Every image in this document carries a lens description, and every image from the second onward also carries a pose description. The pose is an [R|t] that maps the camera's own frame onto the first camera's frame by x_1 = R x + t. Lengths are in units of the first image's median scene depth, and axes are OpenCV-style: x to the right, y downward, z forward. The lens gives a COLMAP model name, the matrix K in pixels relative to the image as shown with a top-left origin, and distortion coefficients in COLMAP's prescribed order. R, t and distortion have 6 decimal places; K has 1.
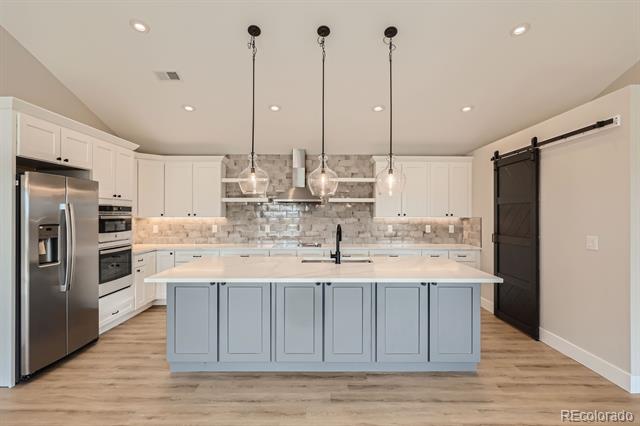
lens RADIAL K [[338.0, 0, 320.0], [0, 338.0, 213.0], [0, 0, 1]] dist [-0.003245, -0.000878]
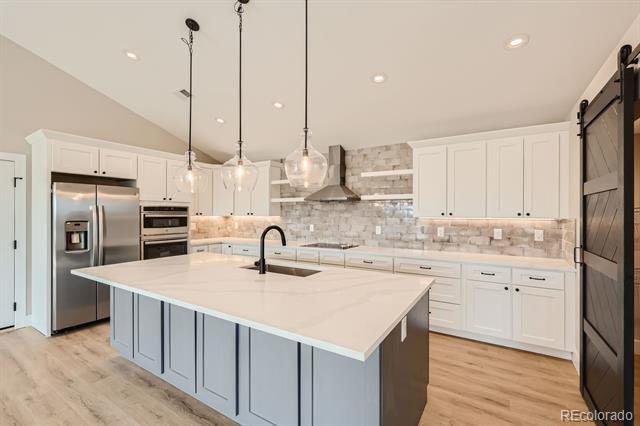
lens RADIAL K [[279.0, 0, 319.5], [0, 279.0, 212.3], [0, 0, 1]] dist [-0.000867, -0.000075]
pose [[0.845988, -0.002169, -0.533198, 0.494527], [0.001645, 0.999998, -0.001458, 0.002346], [0.533200, 0.000357, 0.845989, 0.467023]]
